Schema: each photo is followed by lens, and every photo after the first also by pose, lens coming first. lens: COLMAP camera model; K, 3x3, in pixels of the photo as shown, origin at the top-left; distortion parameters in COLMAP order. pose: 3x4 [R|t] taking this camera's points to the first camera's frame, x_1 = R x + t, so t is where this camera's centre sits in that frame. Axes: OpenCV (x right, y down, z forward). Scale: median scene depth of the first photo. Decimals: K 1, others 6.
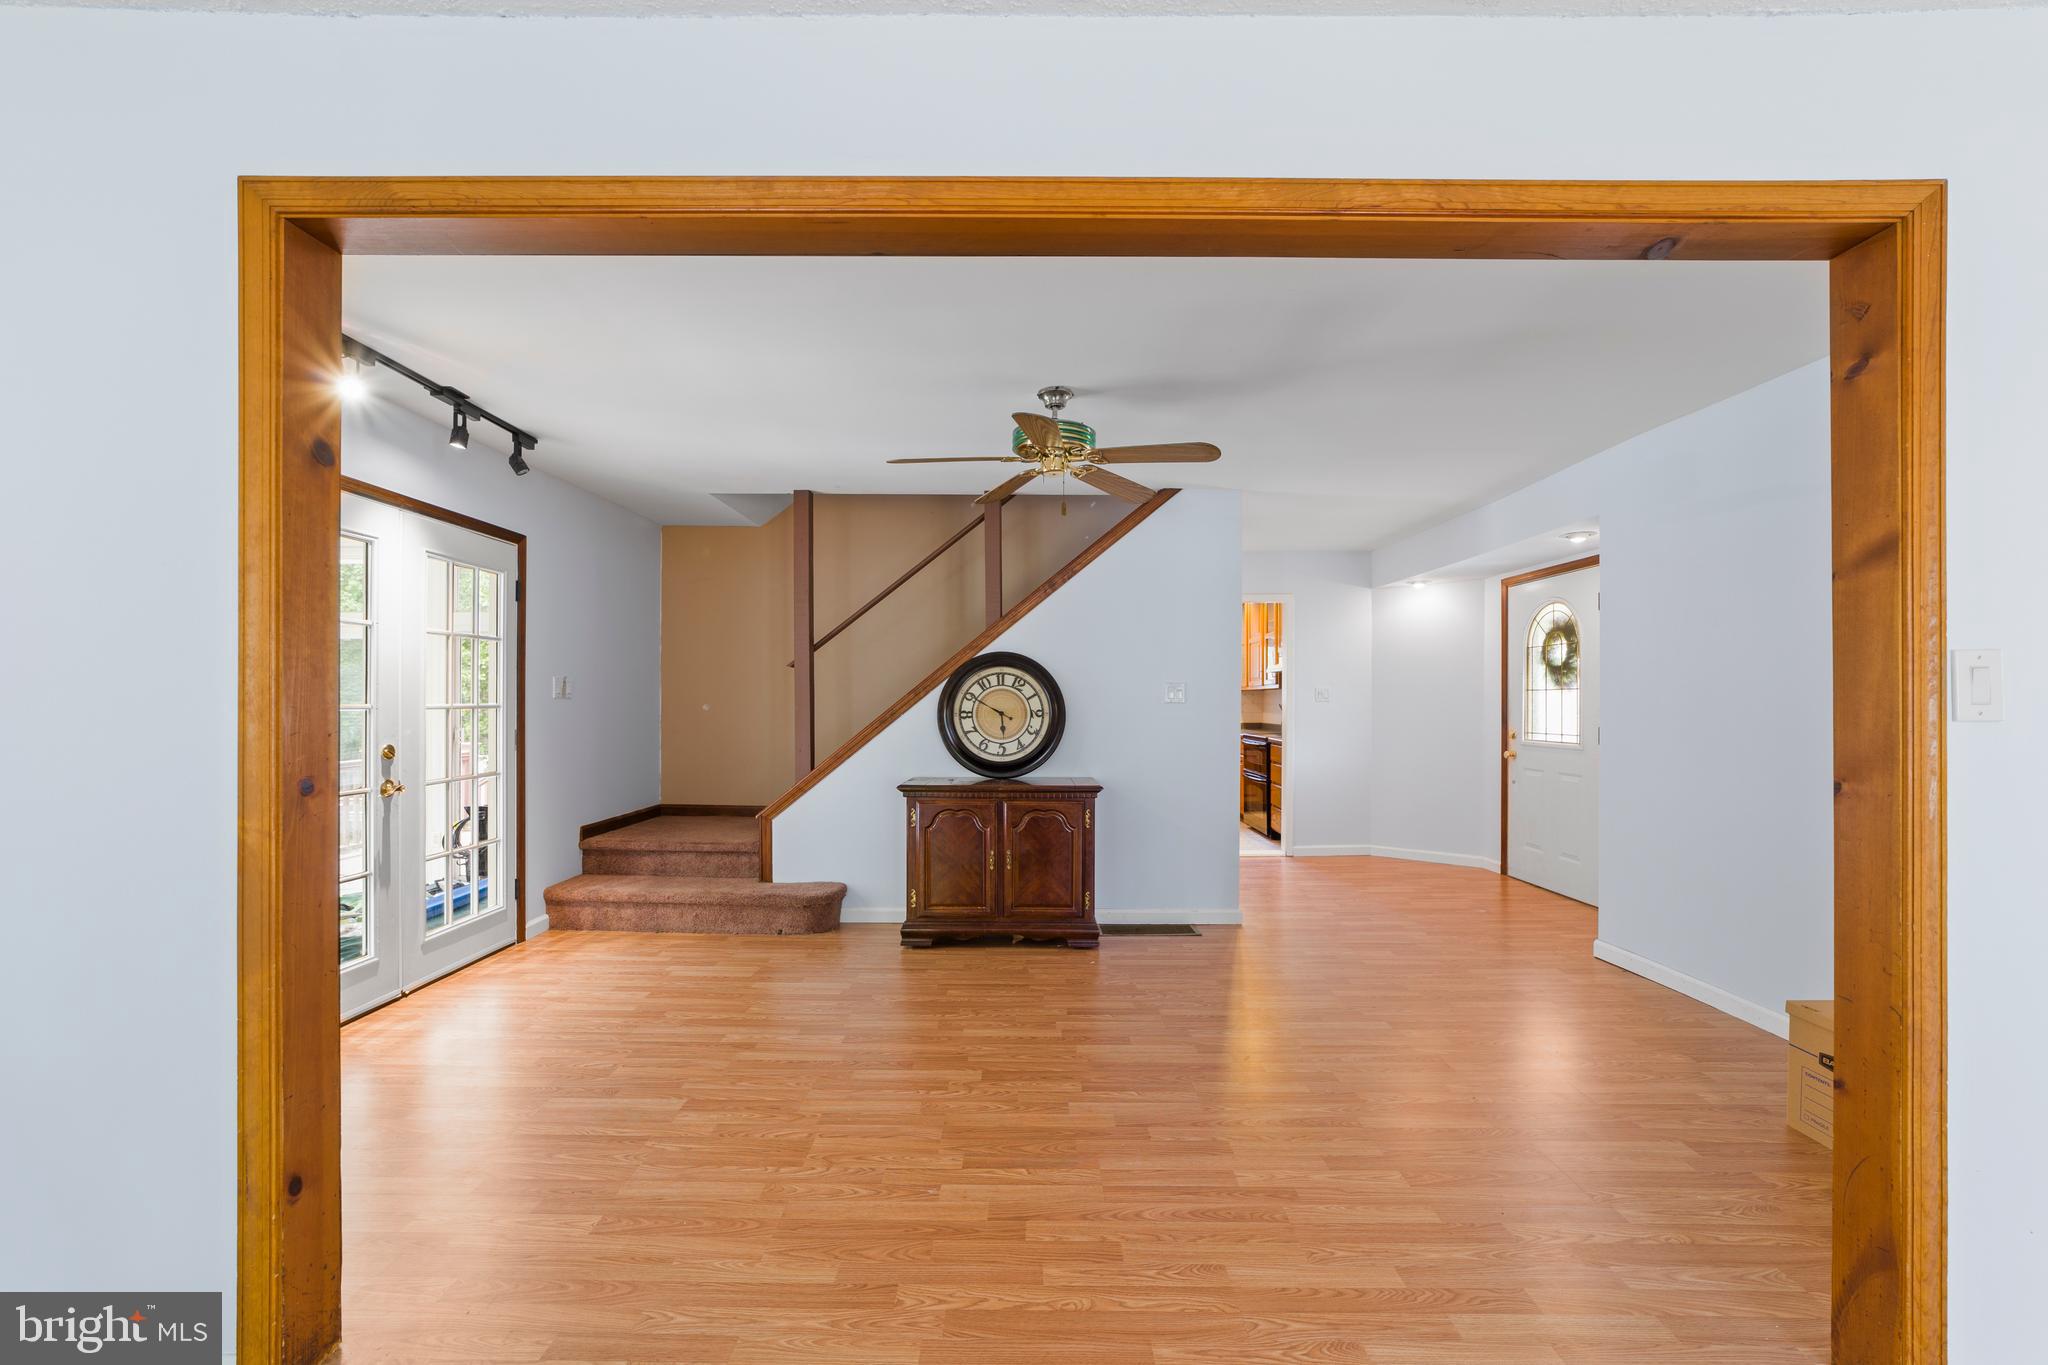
lens RADIAL K [[799.2, 0, 1028.6], [0, 799.2, 697.9], [0, 0, 1]] dist [-0.018229, 0.004686]
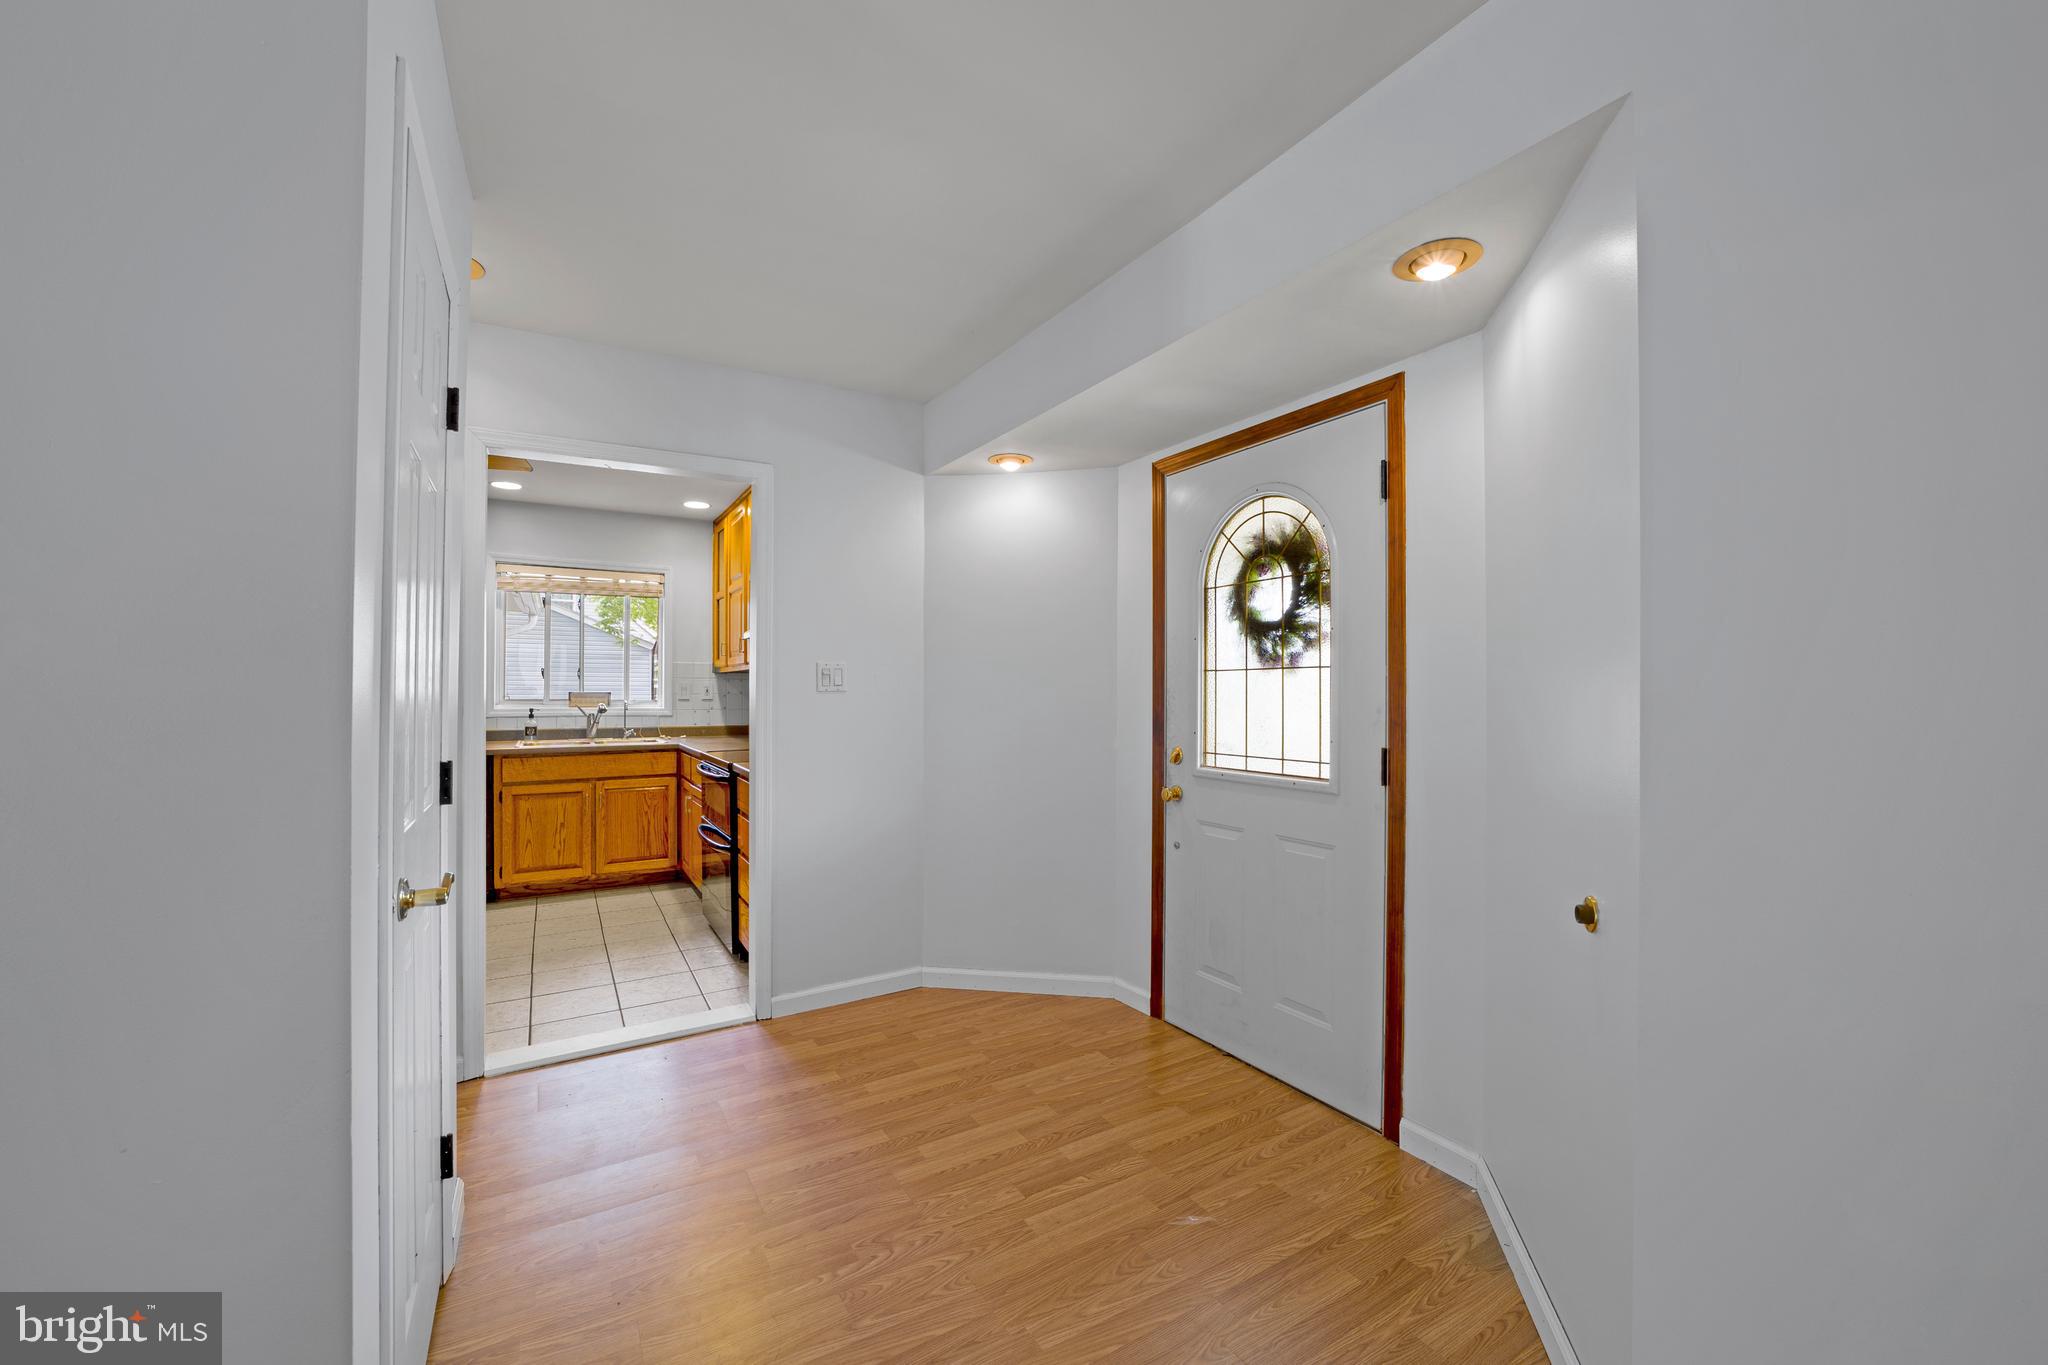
lens RADIAL K [[799.2, 0, 1019.7], [0, 799.2, 681.5], [0, 0, 1]] dist [-0.018229, 0.004686]
pose [[0.859327, 0.001592, 0.511425, 0.260182], [-0.001675, 0.999999, -0.000298, -0.002317], [-0.511424, -0.000601, 0.859328, 0.619967]]
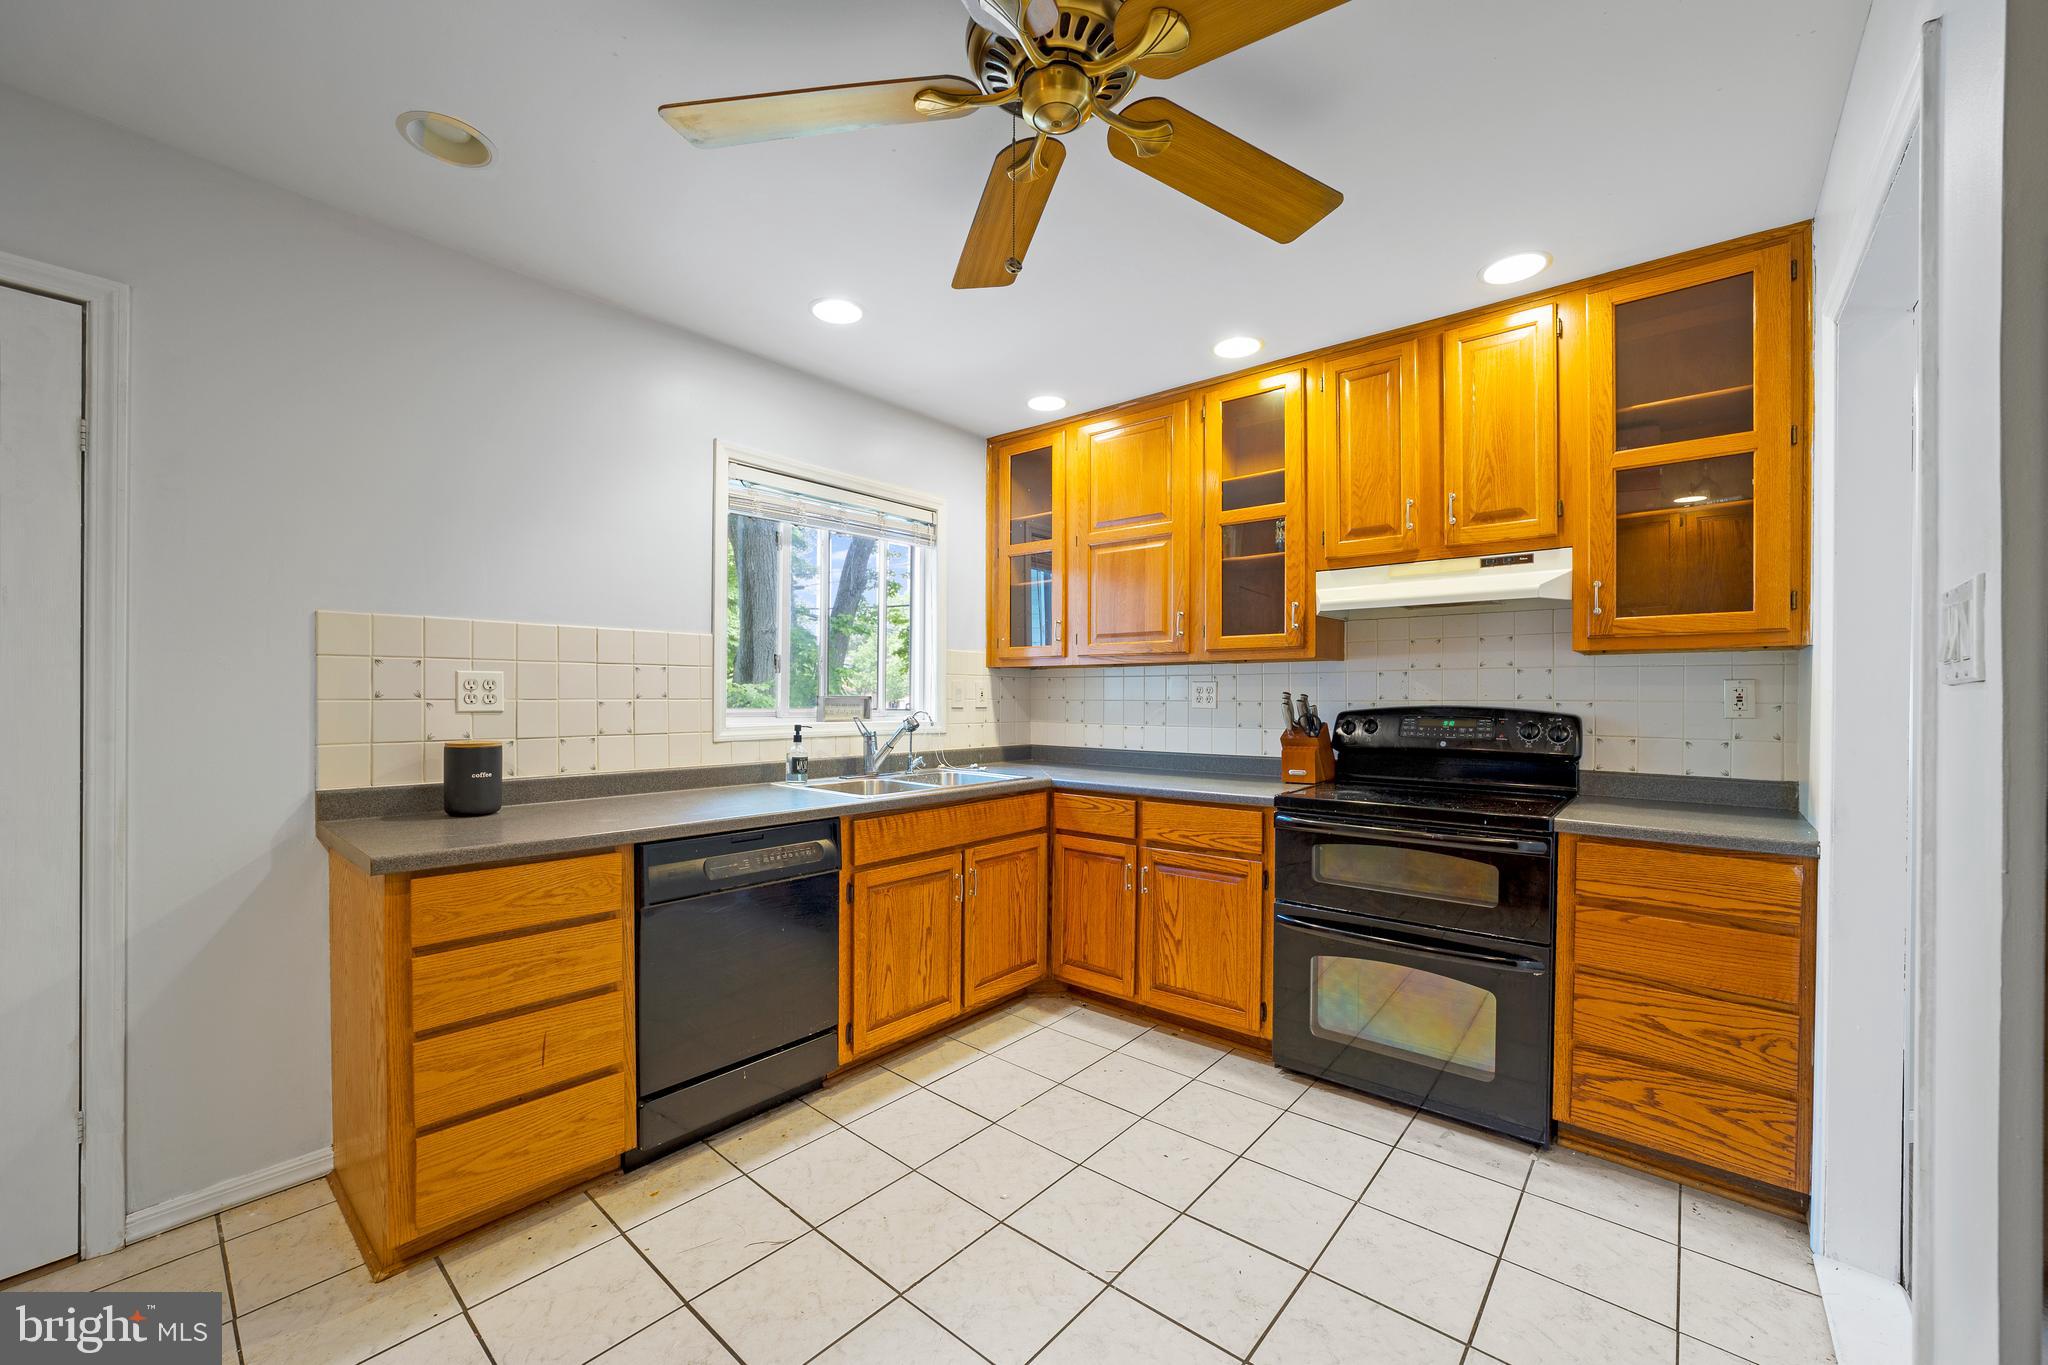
lens RADIAL K [[799.2, 0, 1011.2], [0, 799.2, 698.4], [0, 0, 1]] dist [-0.018229, 0.004686]
pose [[0.643878, -0.004292, 0.765116, -0.068998], [-0.008394, 0.999884, 0.012672, 0.004609], [-0.765082, -0.014582, 0.643768, 1.268548]]
